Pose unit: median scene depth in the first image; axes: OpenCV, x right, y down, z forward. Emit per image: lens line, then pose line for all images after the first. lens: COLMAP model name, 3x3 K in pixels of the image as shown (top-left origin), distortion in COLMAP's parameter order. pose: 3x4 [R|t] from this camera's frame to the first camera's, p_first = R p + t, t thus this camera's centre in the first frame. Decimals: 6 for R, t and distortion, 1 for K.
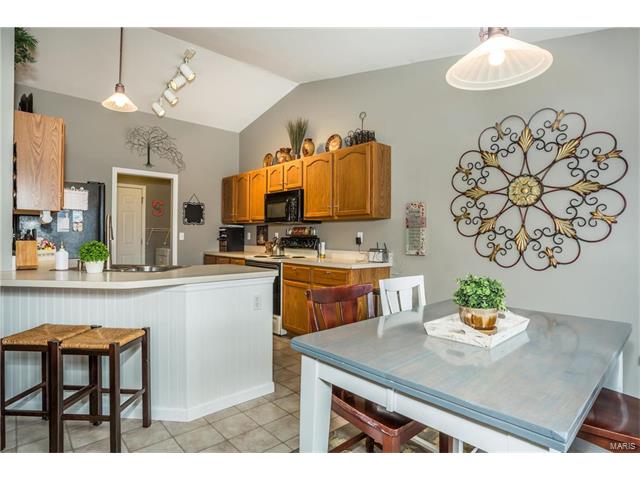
lens RADIAL K [[358.4, 0, 303.3], [0, 358.4, 233.6], [0, 0, 1]] dist [-0.047414, 0.017661]
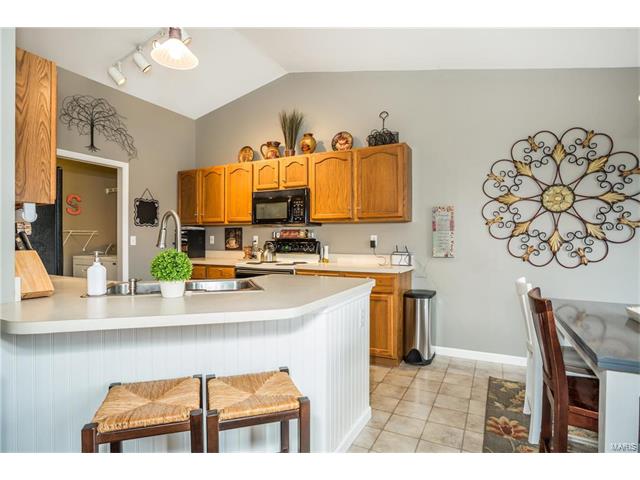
lens RADIAL K [[358.4, 0, 301.0], [0, 358.4, 238.3], [0, 0, 1]] dist [-0.047414, 0.017661]
pose [[0.932312, -0.006305, 0.361599, -0.506307], [0.003861, 0.999965, 0.007482, -0.004656], [-0.361633, -0.005580, 0.932304, 0.224107]]
